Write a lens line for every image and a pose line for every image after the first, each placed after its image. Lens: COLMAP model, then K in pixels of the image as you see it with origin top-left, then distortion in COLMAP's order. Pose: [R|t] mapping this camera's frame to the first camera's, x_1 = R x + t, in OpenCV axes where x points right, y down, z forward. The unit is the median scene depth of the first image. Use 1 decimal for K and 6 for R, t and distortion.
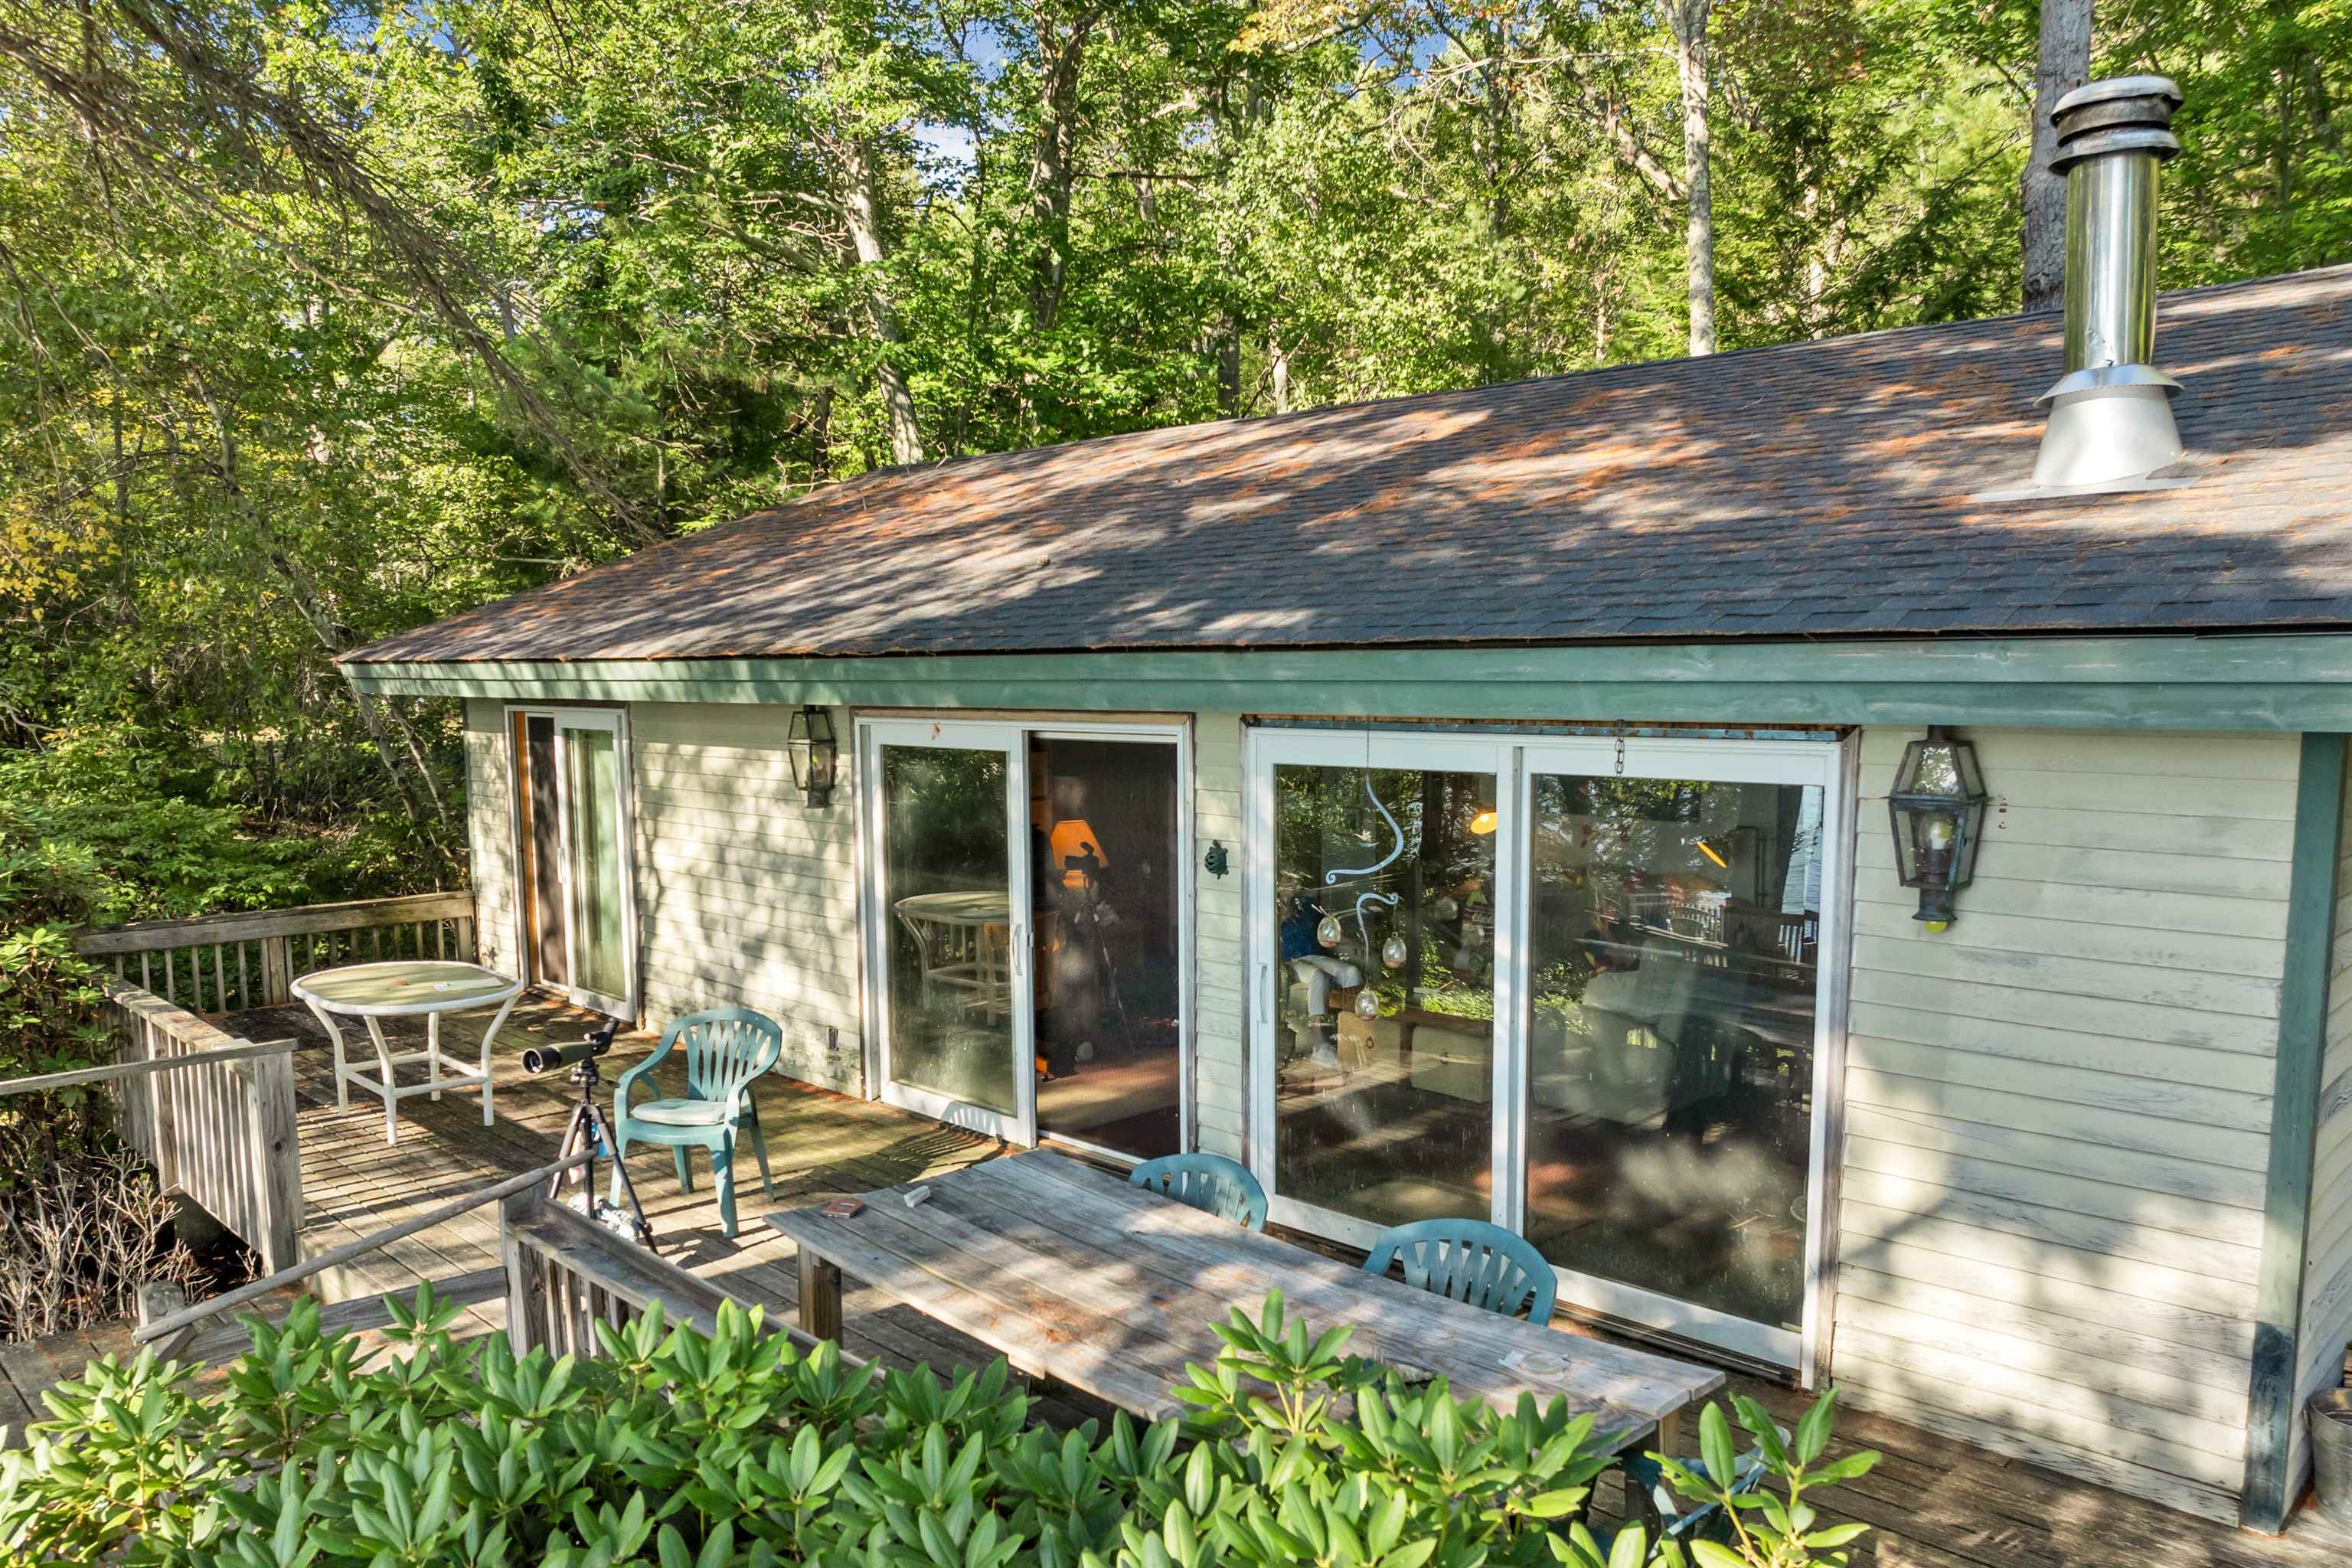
lens RADIAL K [[1633.6, 0, 1183.9], [0, 1633.6, 868.3], [0, 0, 1]] dist [-0.034849, -0.012040]
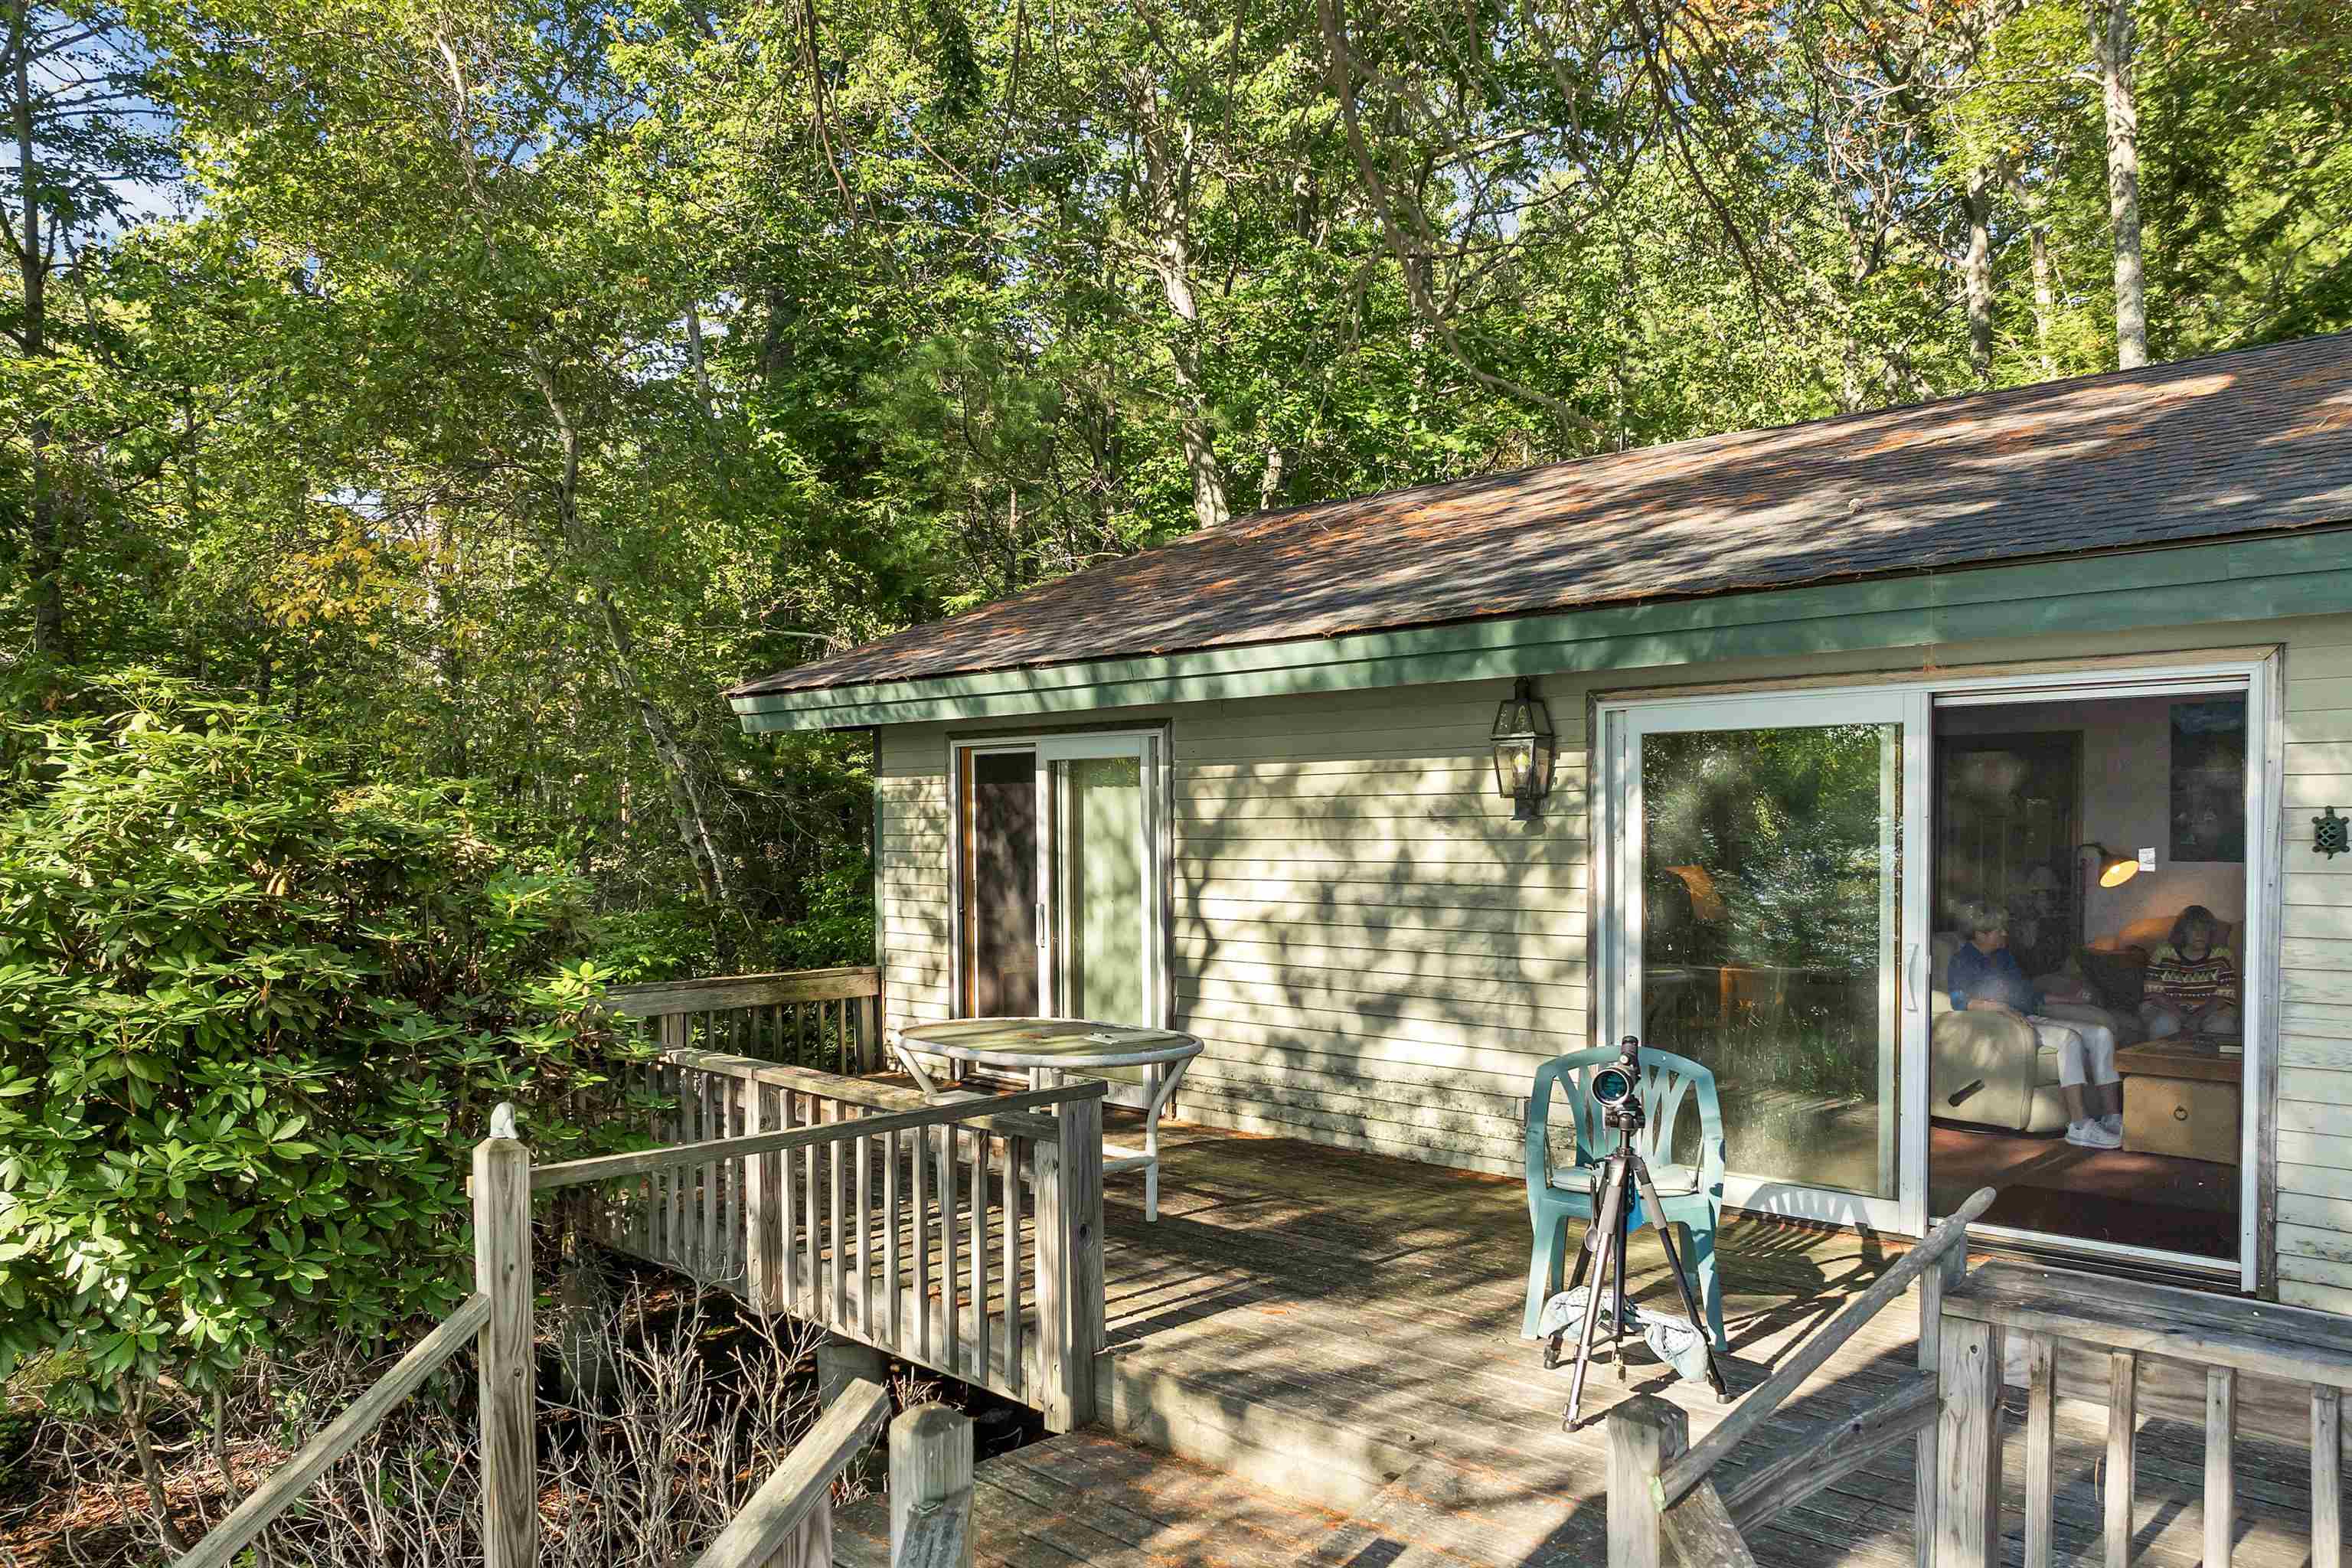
lens RADIAL K [[1647.5, 0, 1181.8], [0, 1647.5, 875.1], [0, 0, 1]] dist [-0.039437, -0.001950]
pose [[0.999987, -0.001694, 0.004891, -0.352170], [0.002132, 0.995847, -0.091013, 0.055414], [-0.004716, 0.091022, 0.995838, 0.174899]]
